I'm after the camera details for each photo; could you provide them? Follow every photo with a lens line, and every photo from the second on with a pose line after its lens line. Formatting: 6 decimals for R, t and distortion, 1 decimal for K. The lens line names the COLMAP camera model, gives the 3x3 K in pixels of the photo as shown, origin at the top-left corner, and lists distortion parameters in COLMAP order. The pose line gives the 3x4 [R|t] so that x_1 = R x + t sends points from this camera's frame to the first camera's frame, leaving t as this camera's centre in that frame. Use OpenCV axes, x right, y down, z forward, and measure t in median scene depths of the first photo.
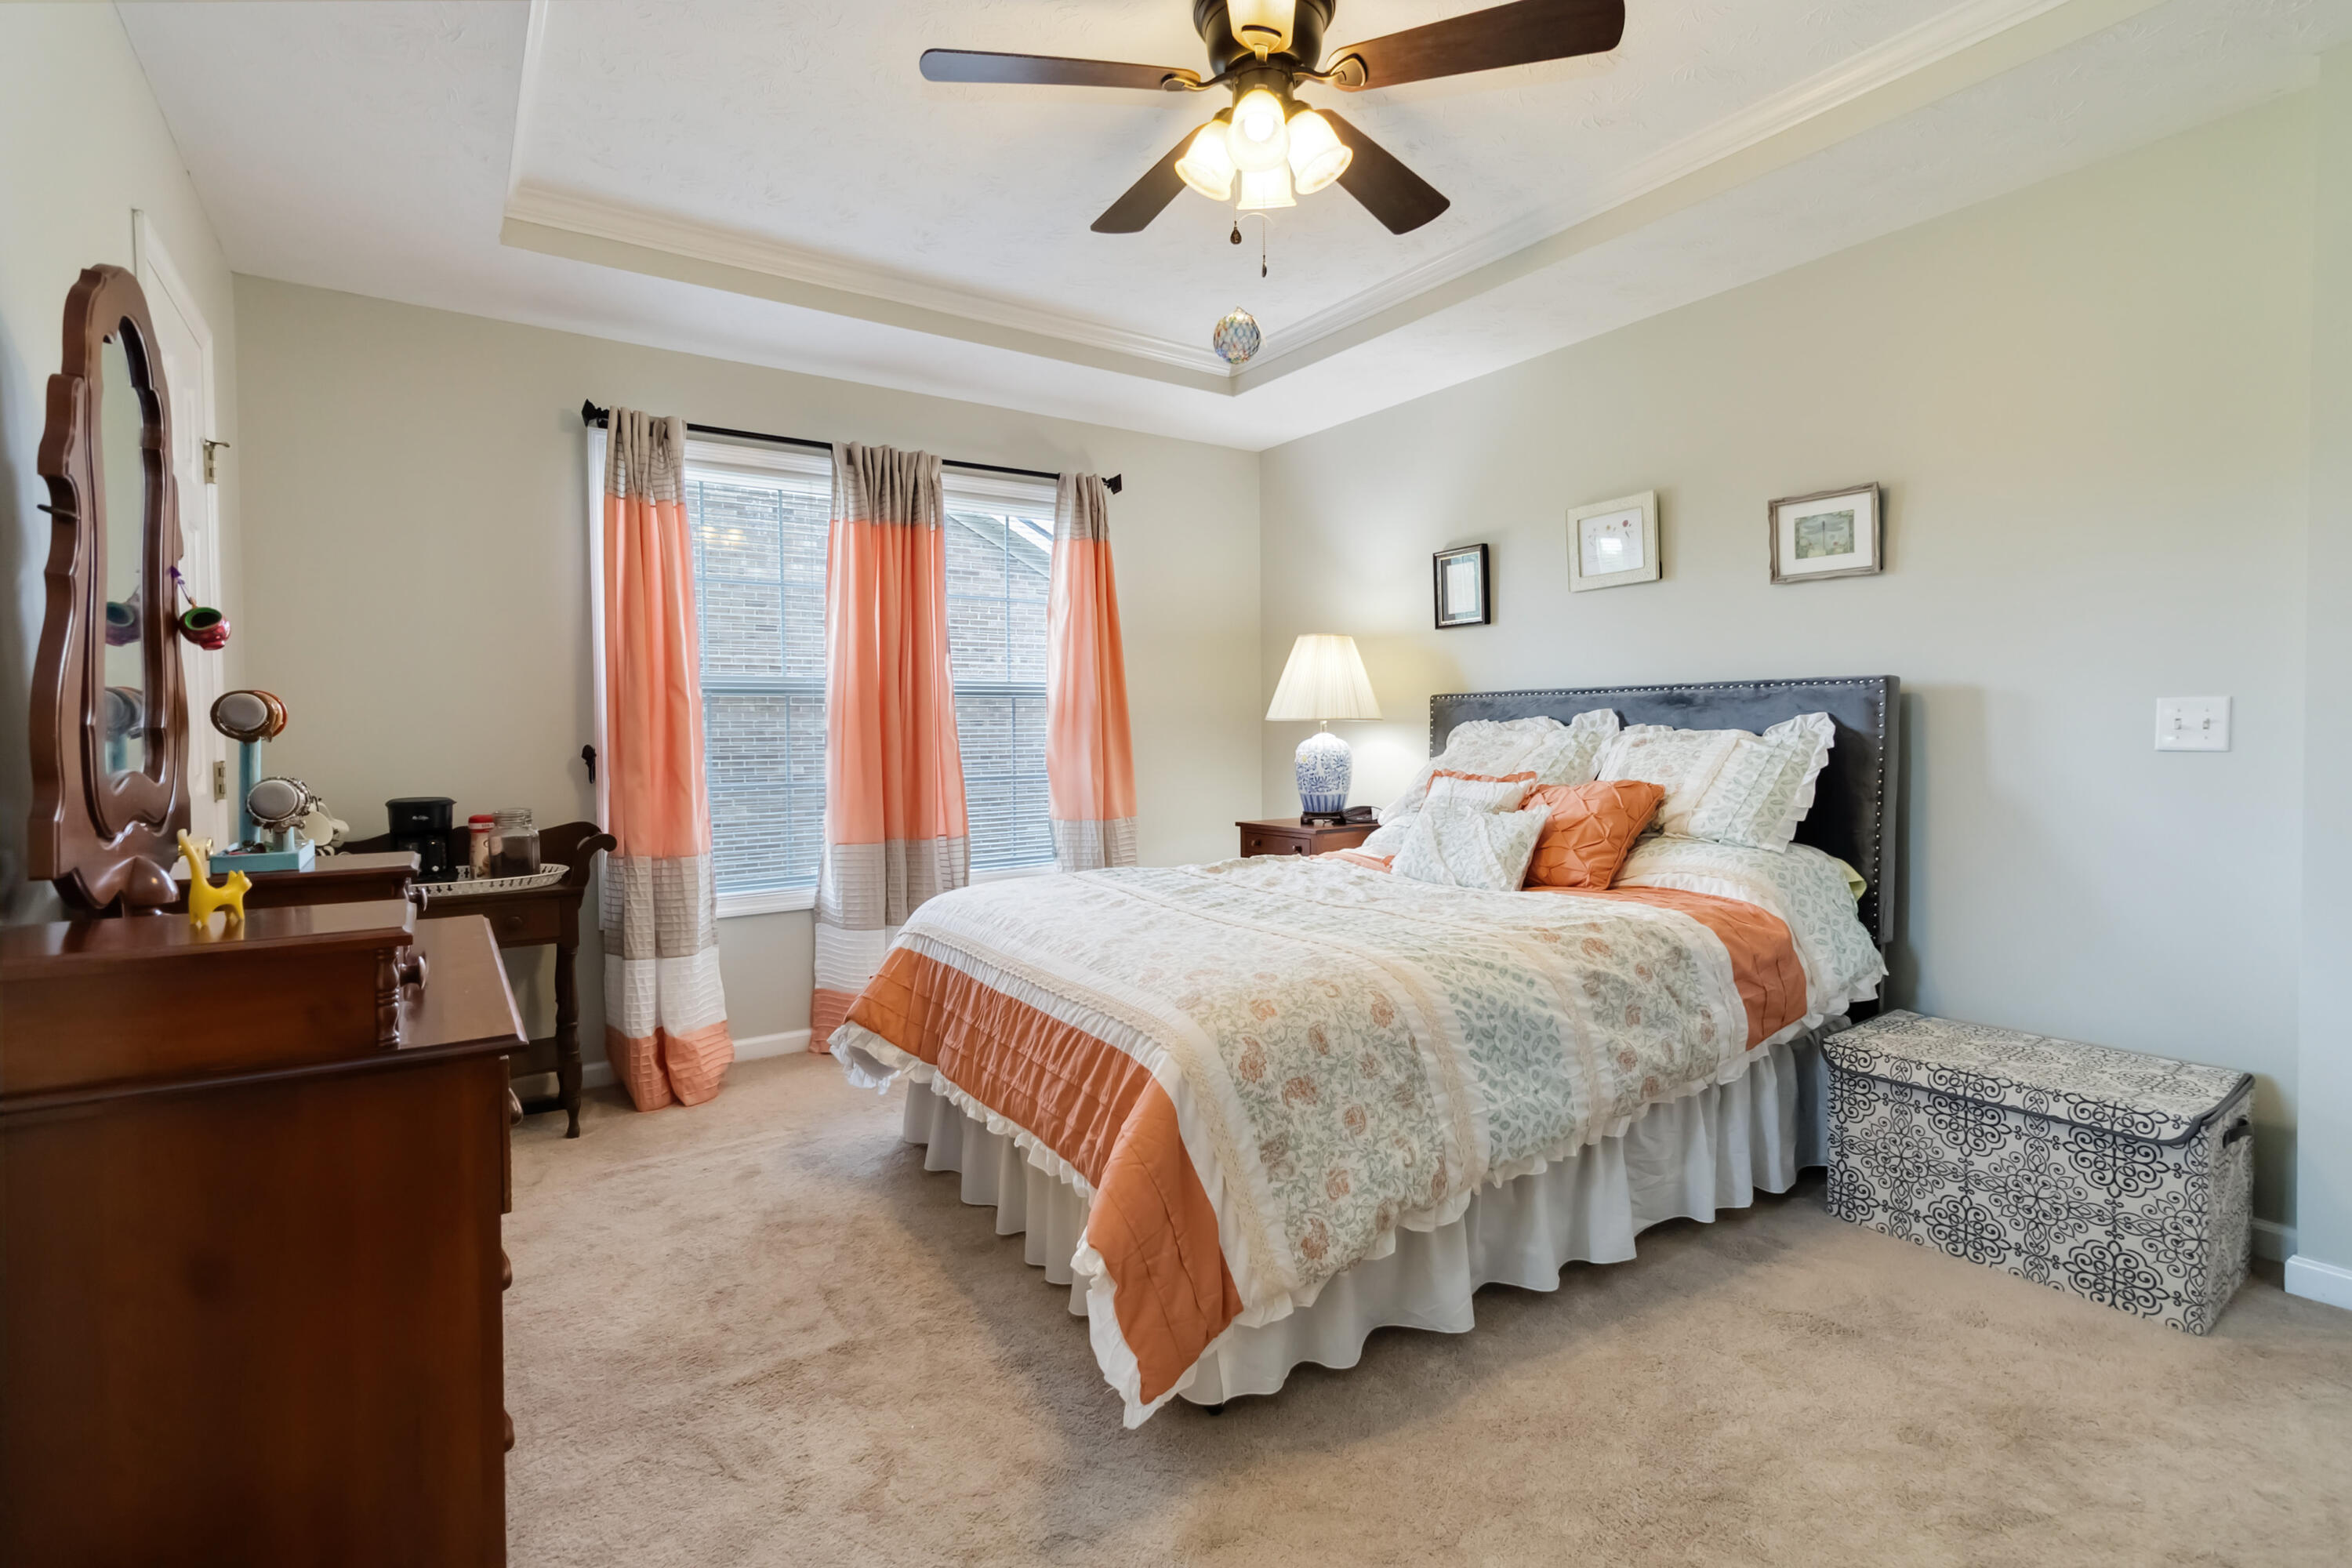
lens RADIAL K [[1094.7, 0, 1177.4], [0, 1094.7, 761.4], [0, 0, 1]] dist [0.001268, 0.000054]
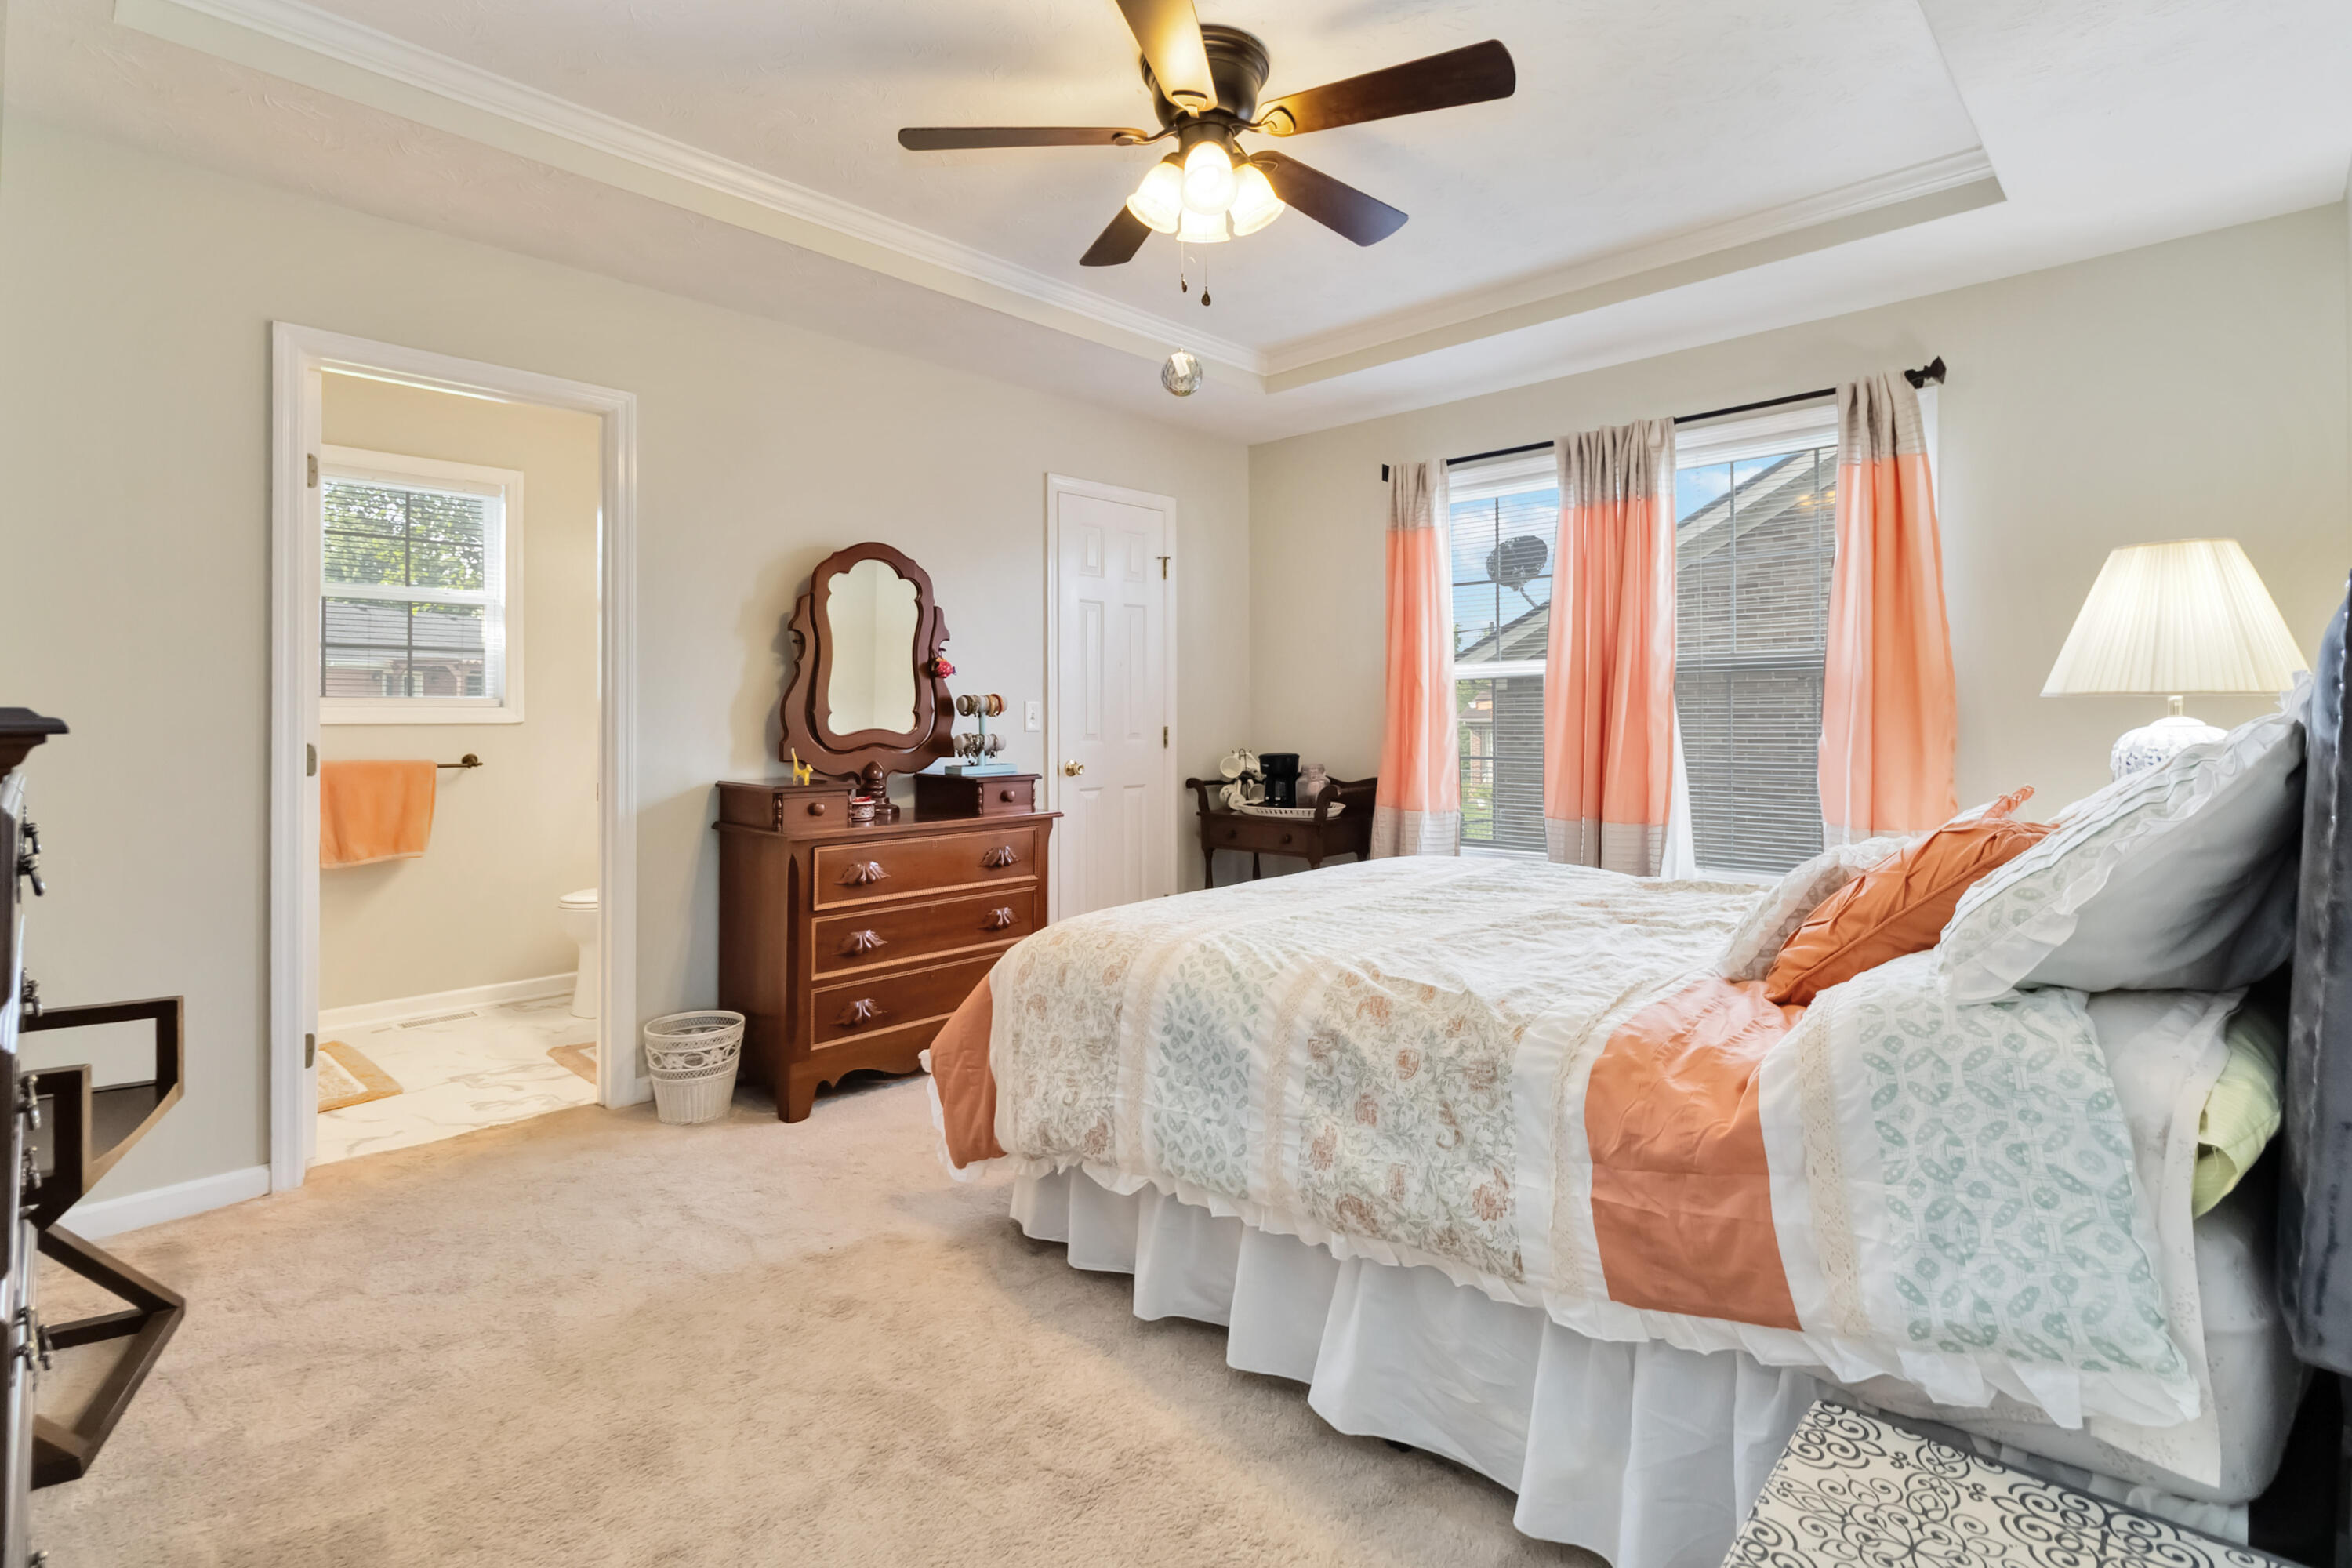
lens RADIAL K [[1094.7, 0, 1184.2], [0, 1094.7, 724.6], [0, 0, 1]] dist [0.001268, 0.000054]
pose [[0.211402, 0.016937, -0.977252, 1.205250], [-0.024544, 0.999627, 0.012016, -0.033340], [0.977091, 0.021446, 0.211739, 0.791152]]
